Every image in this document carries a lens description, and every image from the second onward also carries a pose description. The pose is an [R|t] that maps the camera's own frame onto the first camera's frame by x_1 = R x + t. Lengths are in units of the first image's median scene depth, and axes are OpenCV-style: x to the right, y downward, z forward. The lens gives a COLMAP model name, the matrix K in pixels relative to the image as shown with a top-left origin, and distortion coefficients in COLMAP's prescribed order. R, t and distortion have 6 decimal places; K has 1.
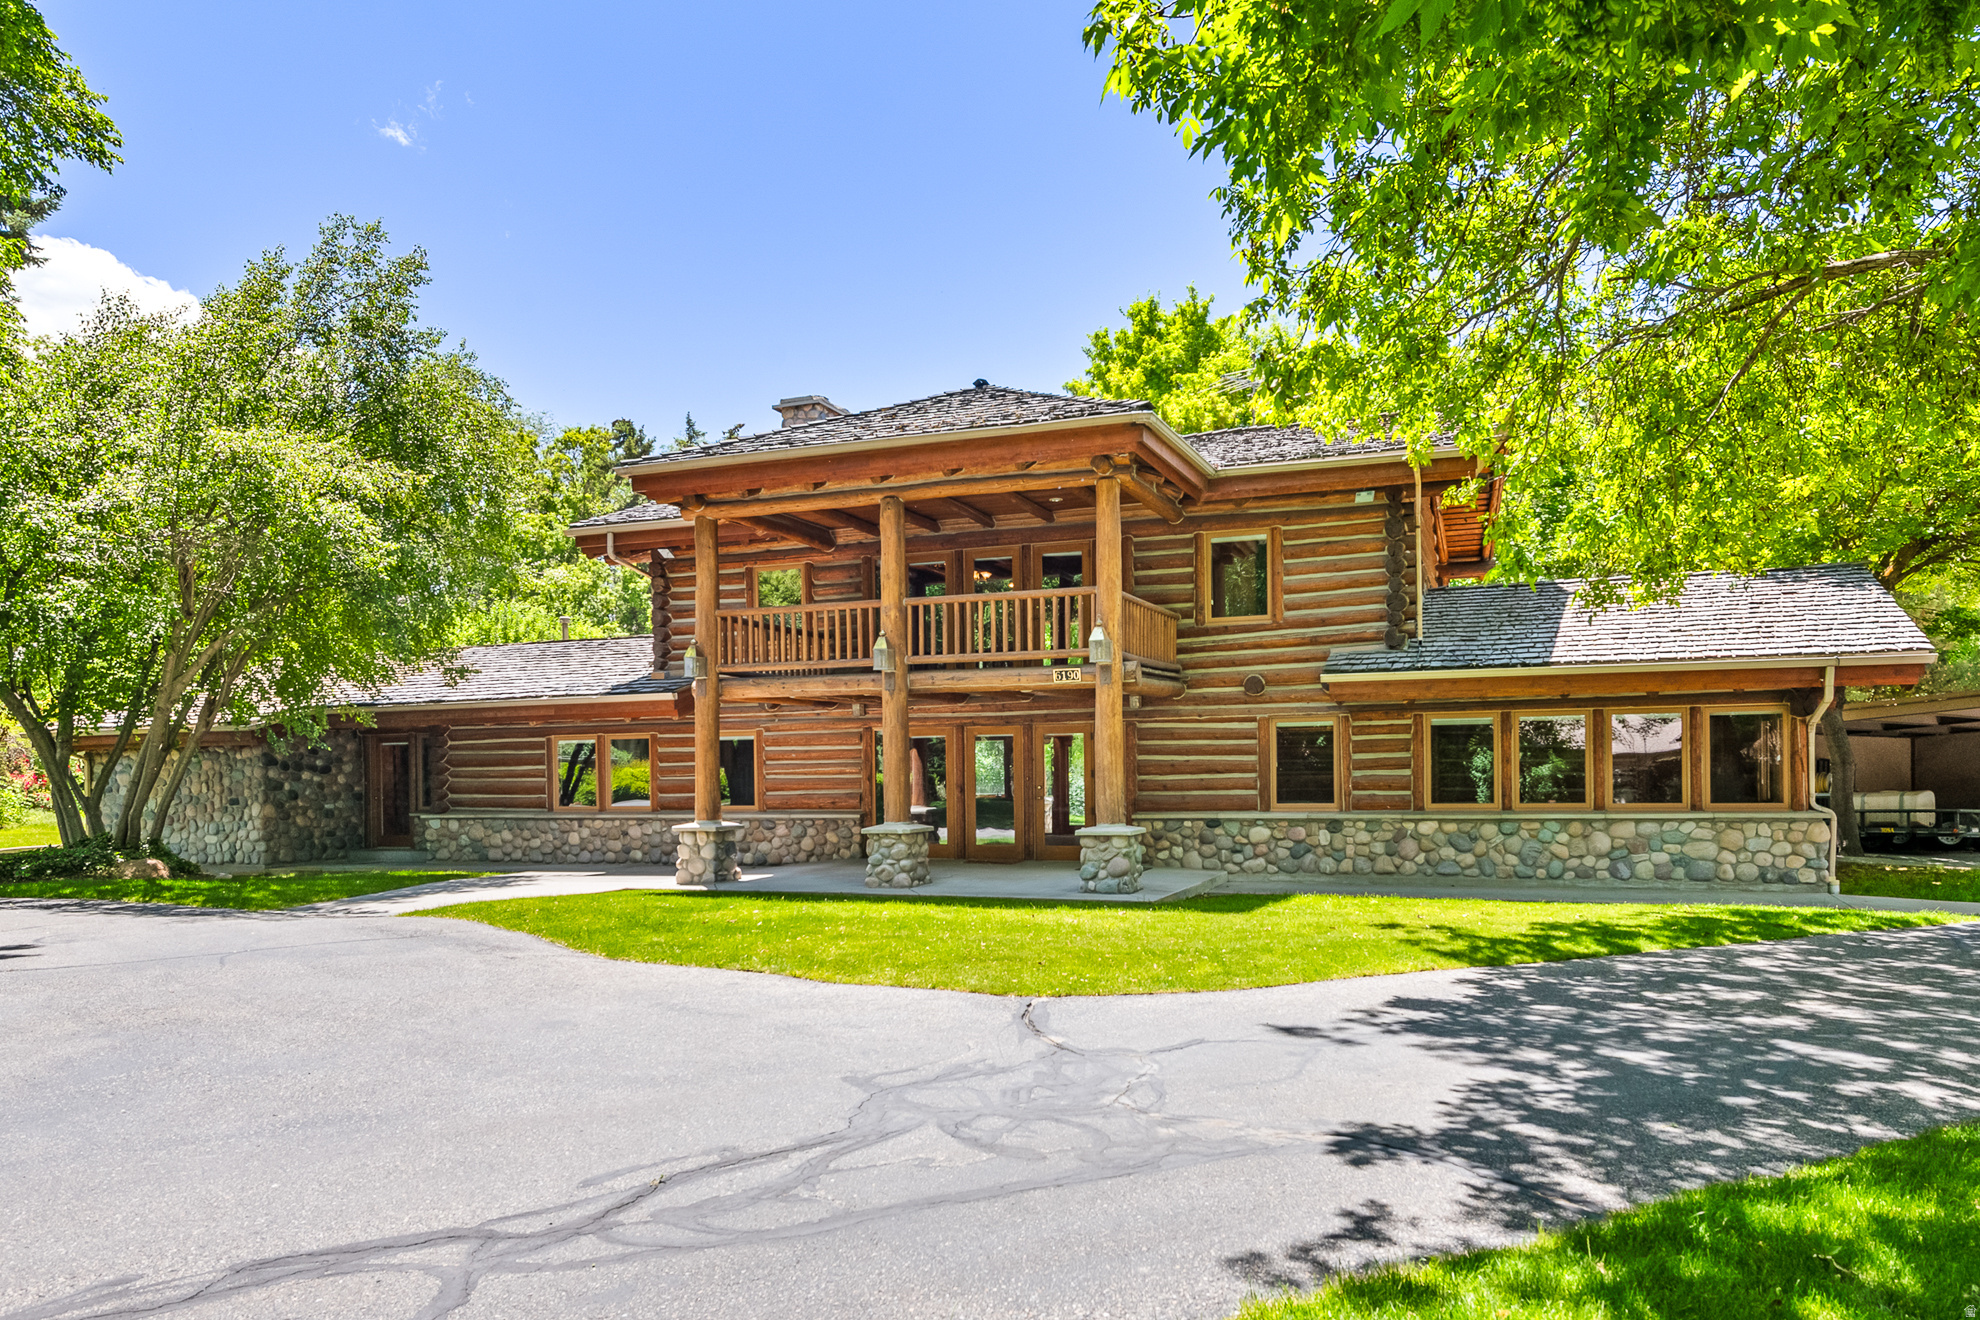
lens RADIAL K [[1240.9, 0, 1120.2], [0, 1240.9, 778.4], [0, 0, 1]] dist [0.009302, 0.003737]
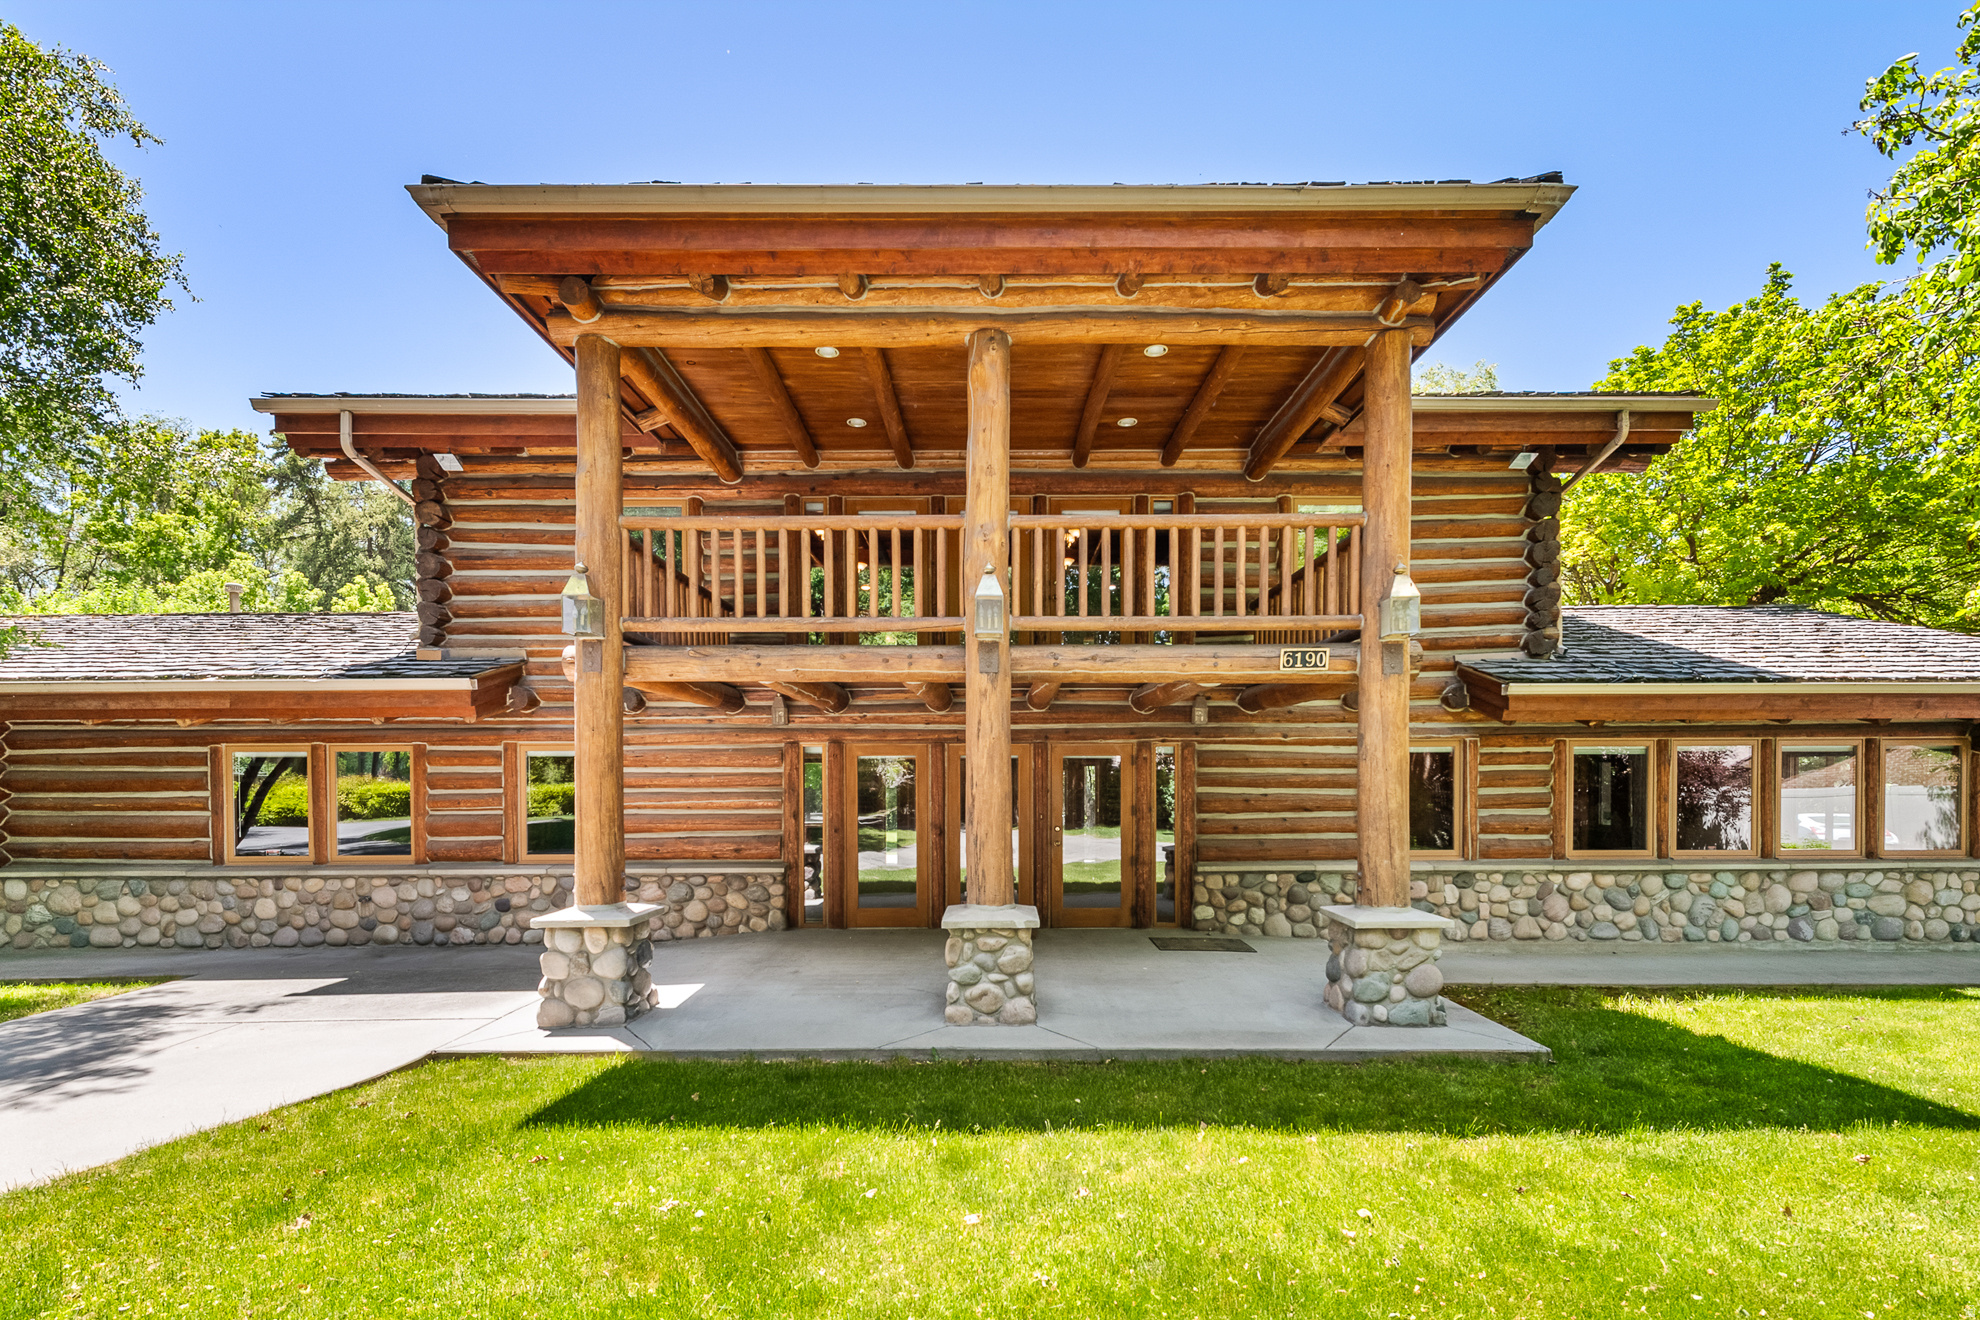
lens RADIAL K [[873.4, 0, 1007.4], [0, 873.4, 792.6], [0, 0, 1]] dist [0.015275, -0.003113]
pose [[0.948712, 0.005929, 0.316087, -0.279016], [-0.005954, 0.999982, -0.000889, -0.014635], [-0.316086, -0.001039, 0.948730, 0.569740]]
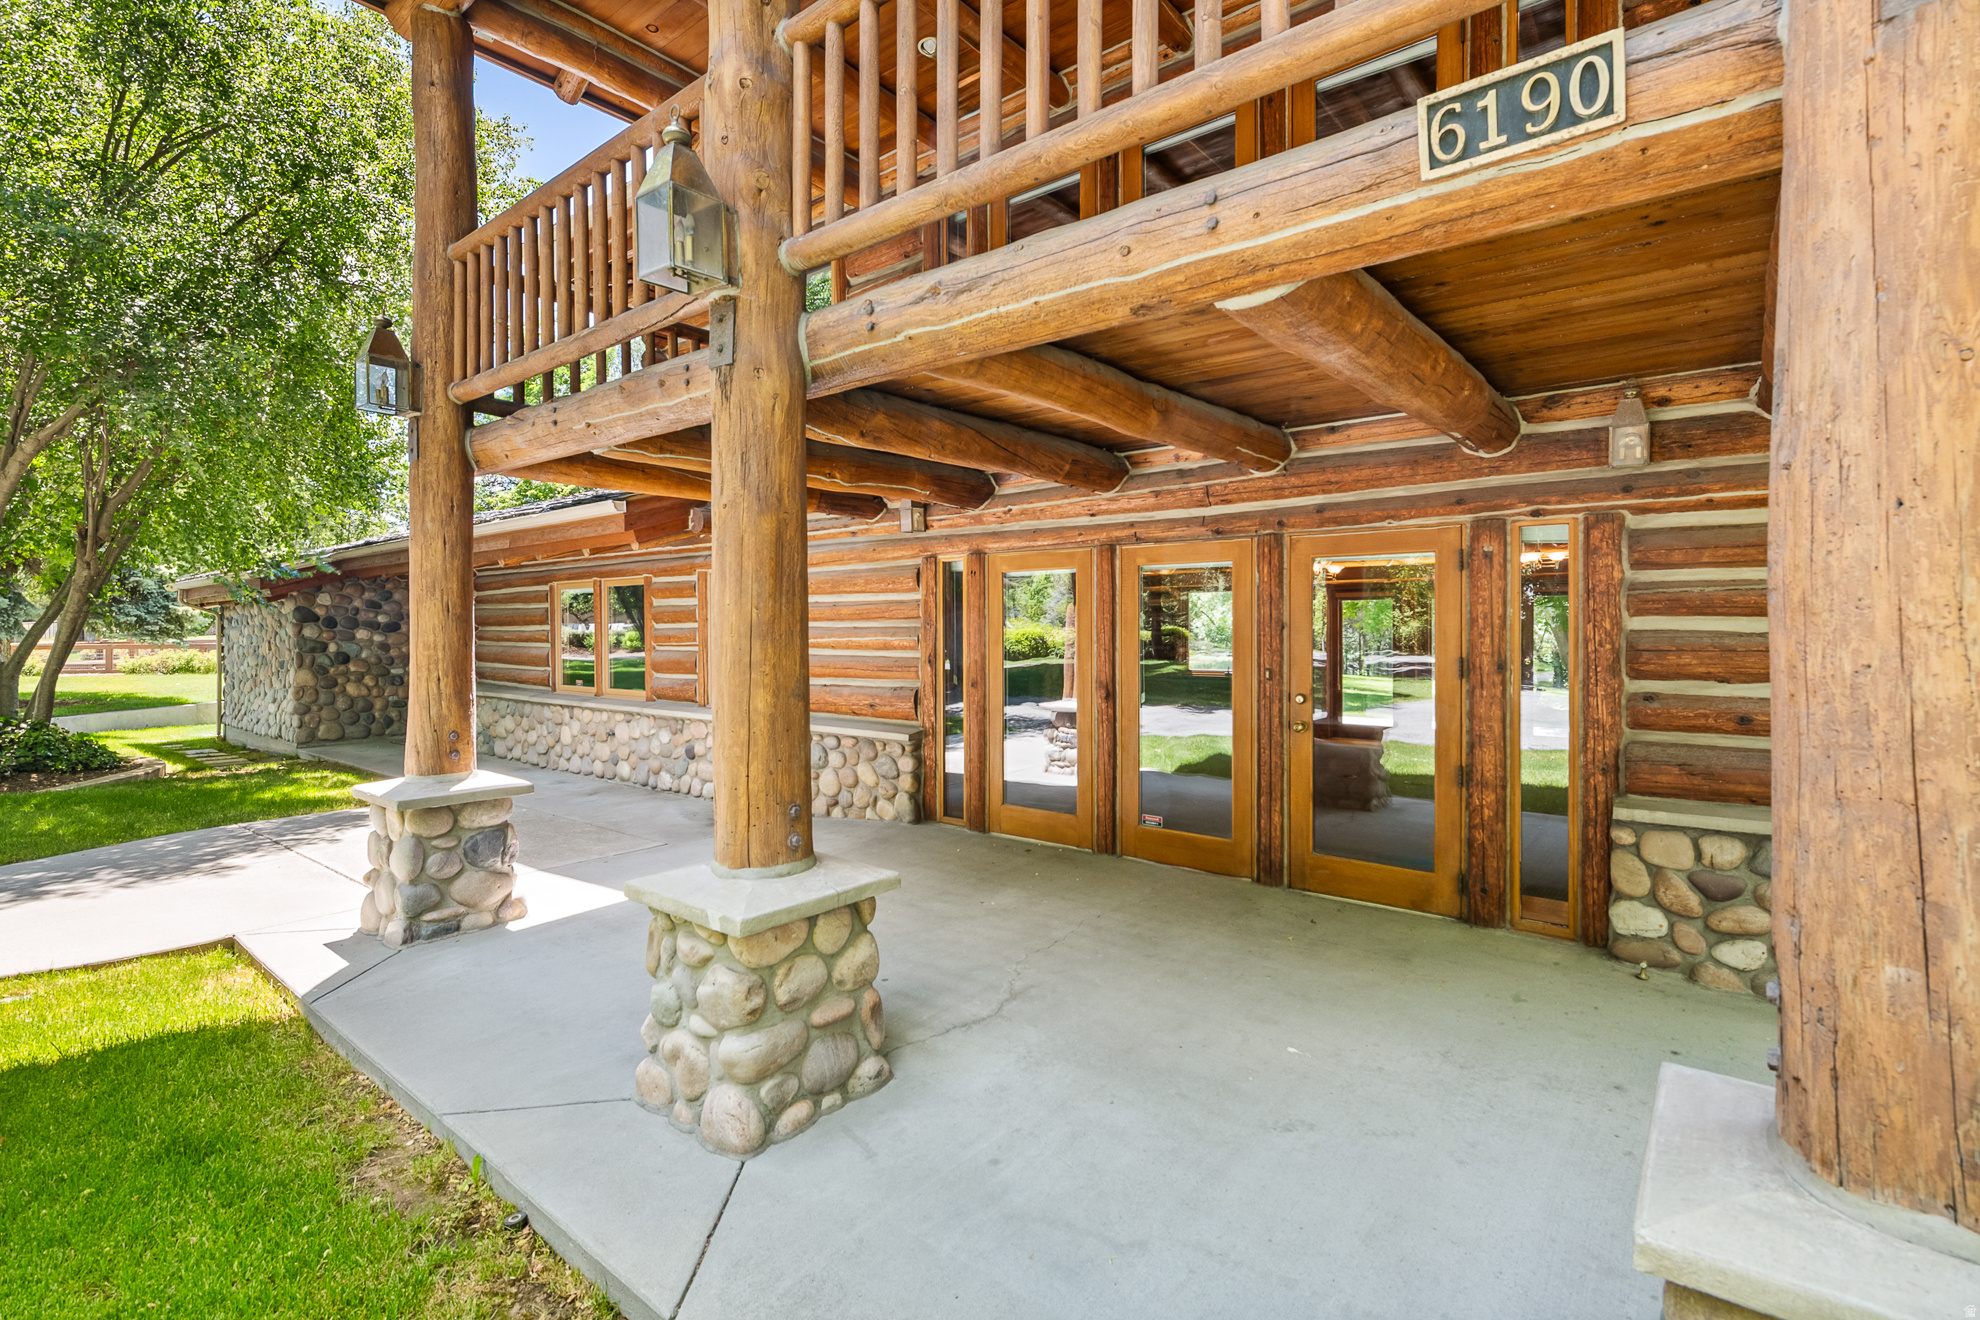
lens RADIAL K [[918.7, 0, 1004.5], [0, 918.7, 637.7], [0, 0, 1]] dist [0.009297, -0.000556]
pose [[0.933868, 0.014274, -0.357333, -0.054111], [-0.011413, 0.999884, 0.010113, -0.014577], [0.357435, -0.005366, 0.933922, 0.770395]]
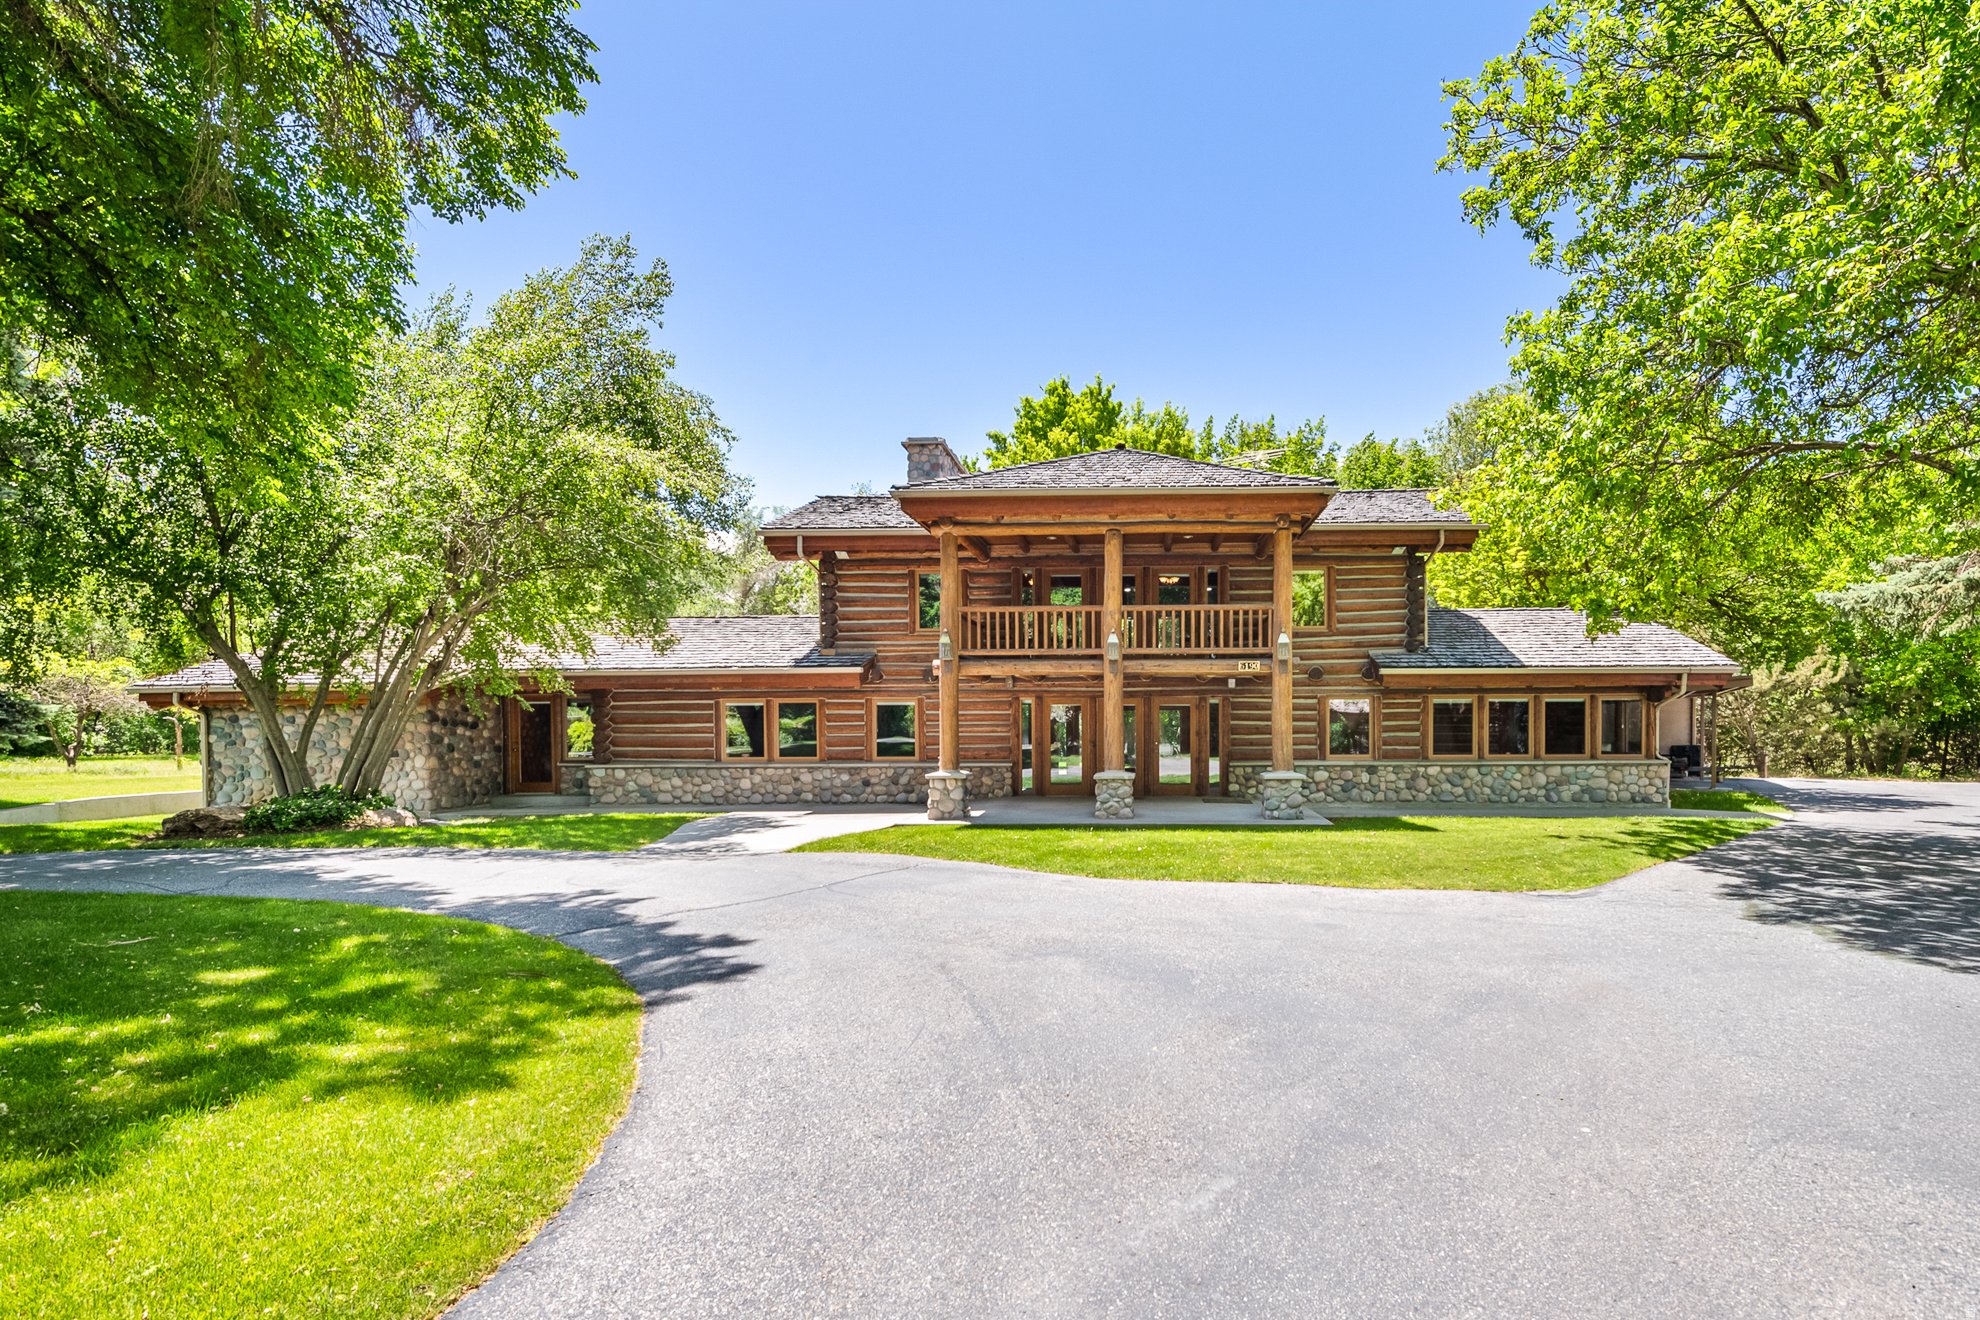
lens RADIAL K [[918.7, 0, 1152.2], [0, 918.7, 722.8], [0, 0, 1]] dist [0.009297, -0.000556]
pose [[0.954440, 0.007241, 0.298316, -0.406991], [-0.005285, 0.999959, -0.007361, -0.008400], [-0.298357, 0.005449, 0.954439, 0.033593]]
